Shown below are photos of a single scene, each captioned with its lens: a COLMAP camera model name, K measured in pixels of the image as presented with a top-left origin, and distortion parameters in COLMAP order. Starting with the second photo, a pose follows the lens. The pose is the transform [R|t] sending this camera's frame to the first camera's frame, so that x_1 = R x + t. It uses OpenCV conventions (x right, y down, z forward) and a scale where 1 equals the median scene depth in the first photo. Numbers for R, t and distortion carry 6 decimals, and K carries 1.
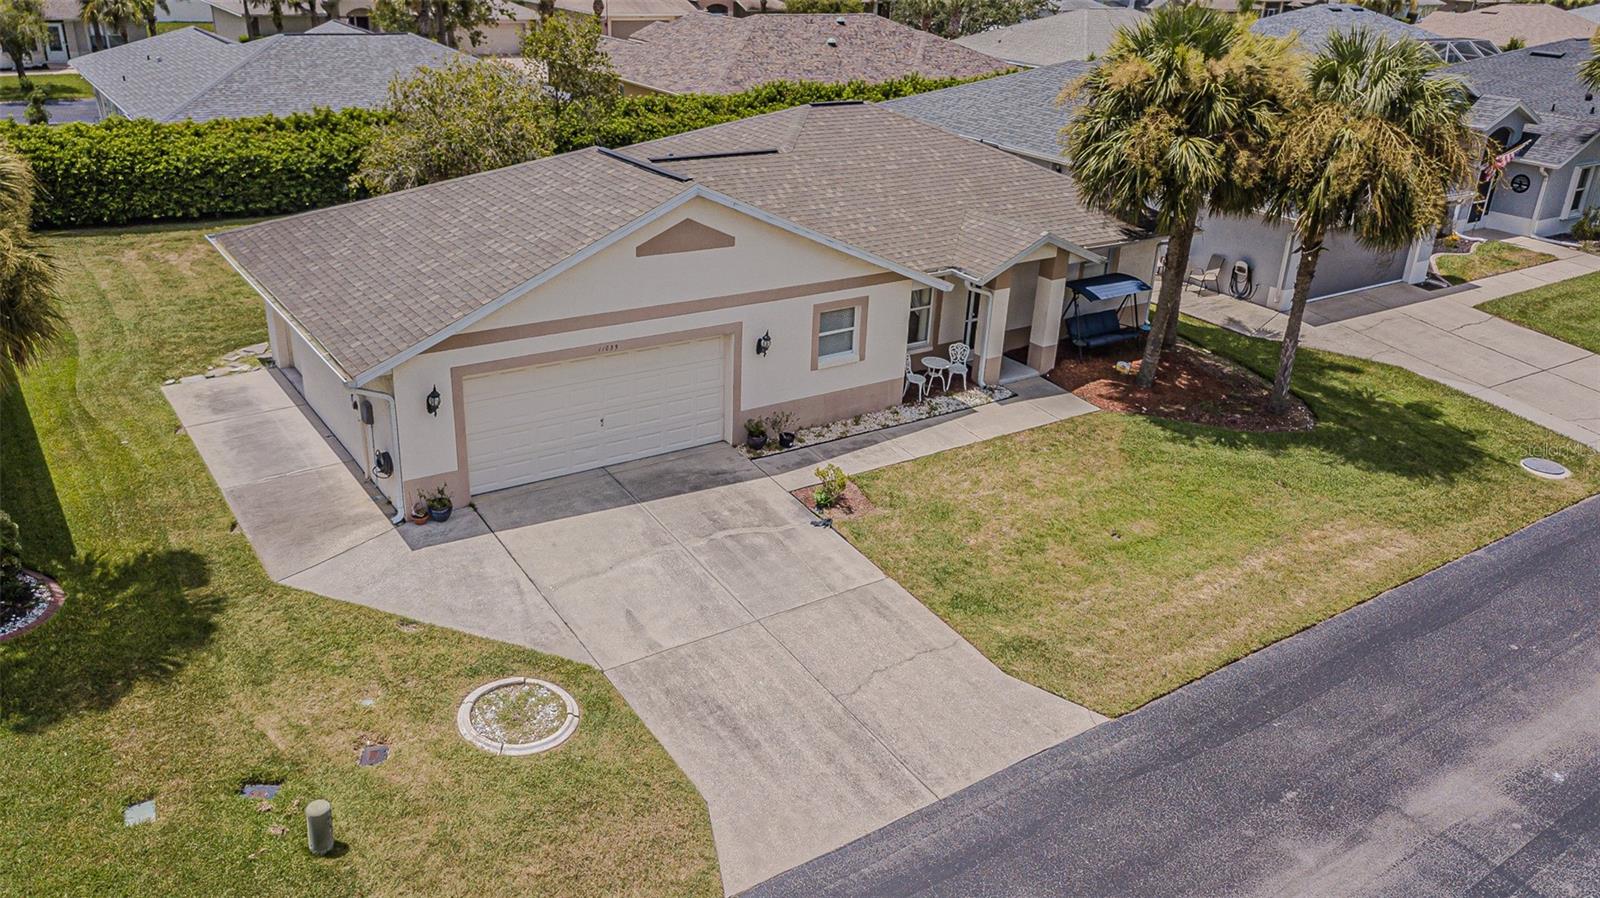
lens RADIAL K [[1211.3, 0, 800.8], [0, 1211.3, 479.8], [0, 0, 1]] dist [0.105023, -0.177904]
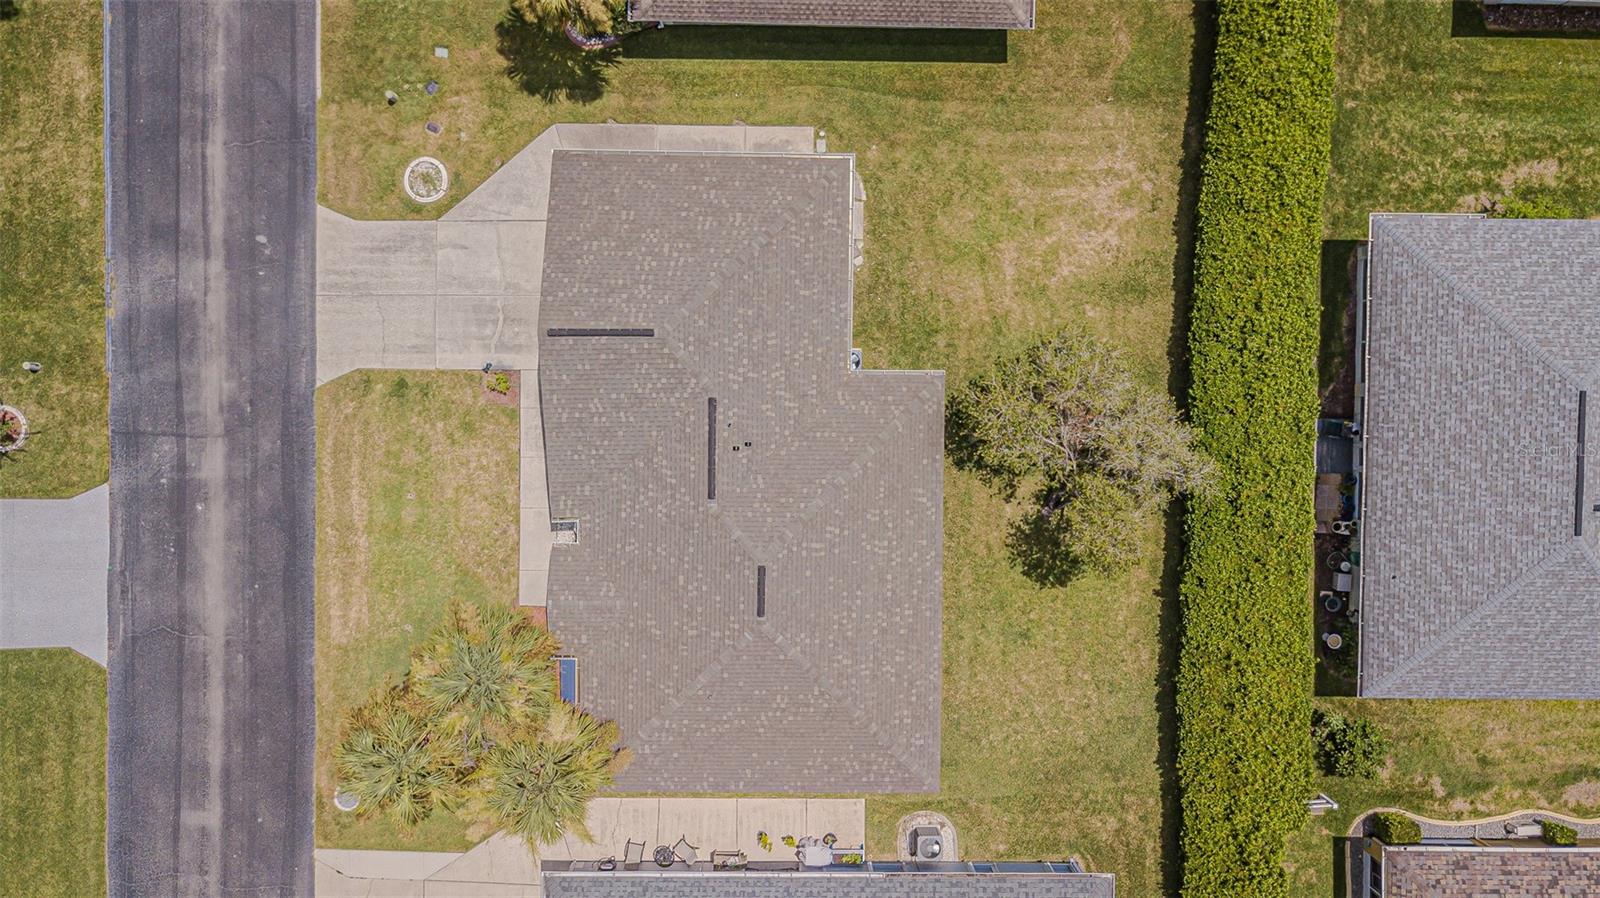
lens RADIAL K [[1256.7, 0, 800.0], [0, 1256.7, 449.0], [0, 0, 1]] dist [0.022874, -0.002700]
pose [[-0.575851, 0.816788, -0.035395, -0.087961], [-0.368553, -0.220704, 0.903027, -1.875818], [0.729770, 0.533054, 0.428123, 0.515685]]
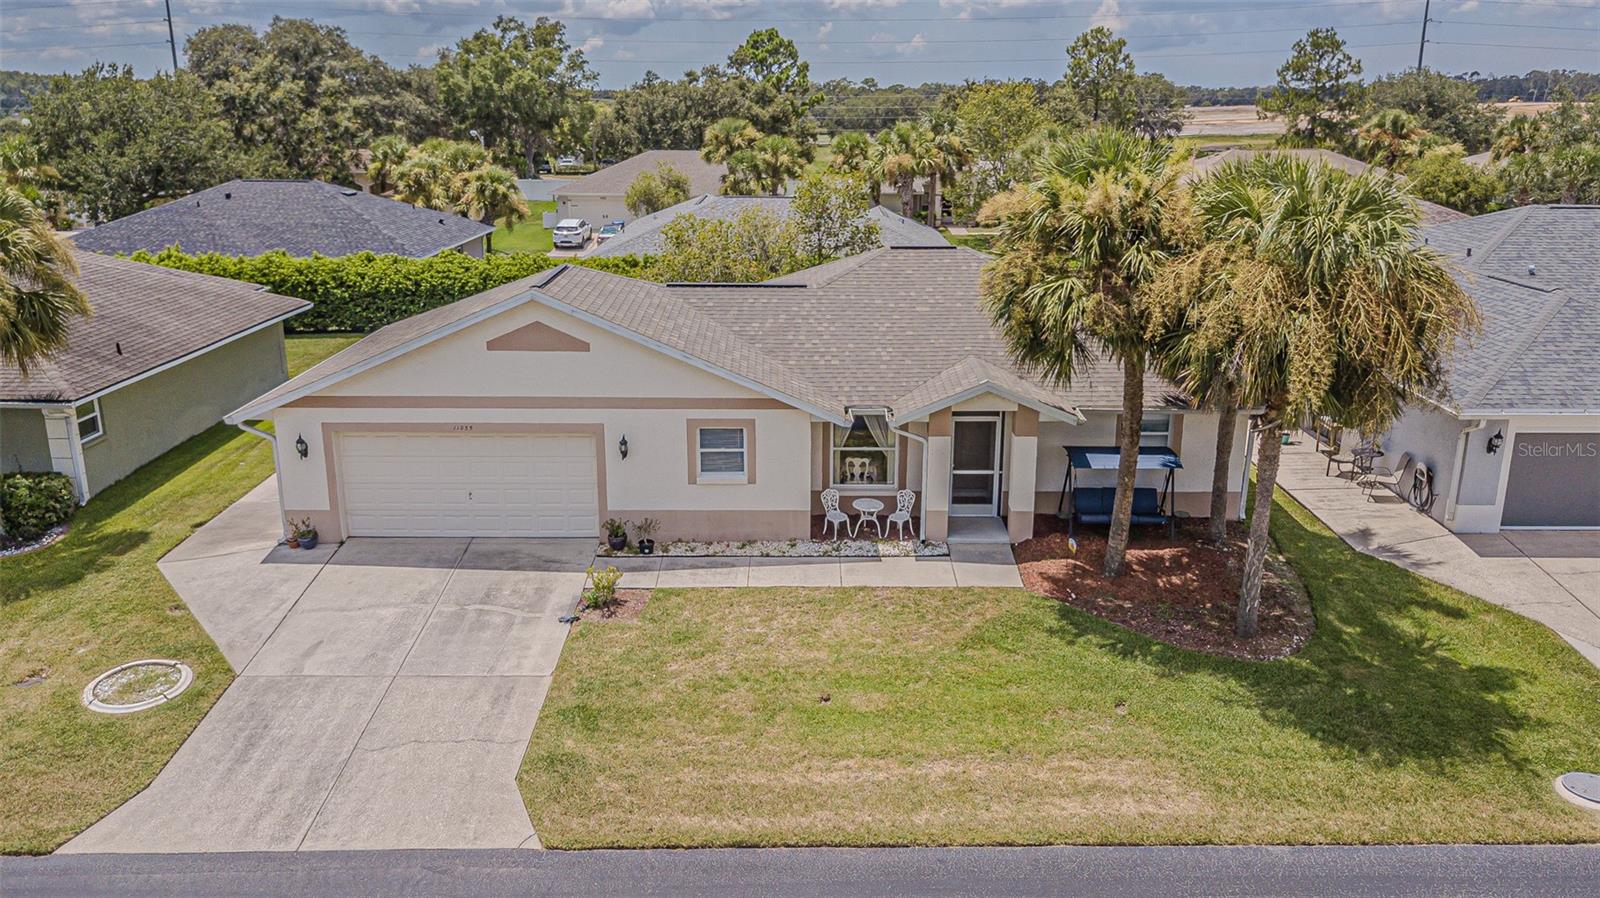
lens RADIAL K [[1256.7, 0, 800.0], [0, 1256.7, 449.0], [0, 0, 1]] dist [0.022874, -0.002700]
pose [[0.818302, 0.117851, -0.562578, 0.688423], [-0.210491, 0.972206, -0.102510, -0.031895], [0.534861, 0.202301, 0.820365, 0.192966]]
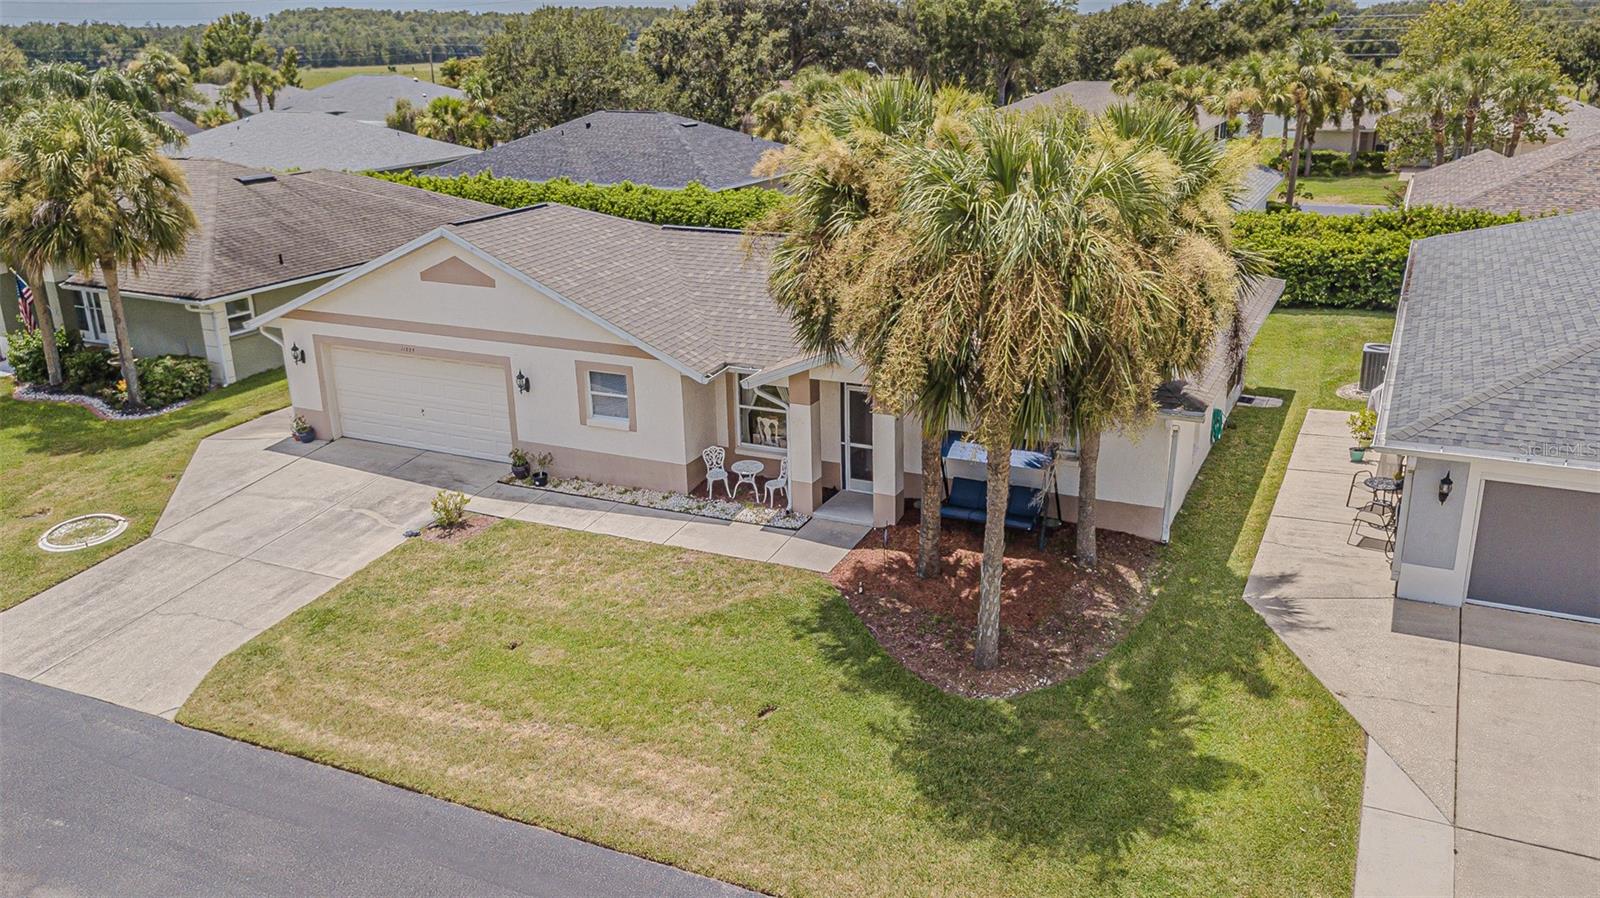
lens RADIAL K [[1282.4, 0, 800.0], [0, 1282.4, 449.0], [0, 0, 1]] dist [0.008797, 0.005226]
pose [[0.487731, 0.228793, -0.842480, 1.053185], [-0.330504, 0.941606, 0.064377, -0.207804], [0.808013, 0.247045, 0.534867, 0.589702]]
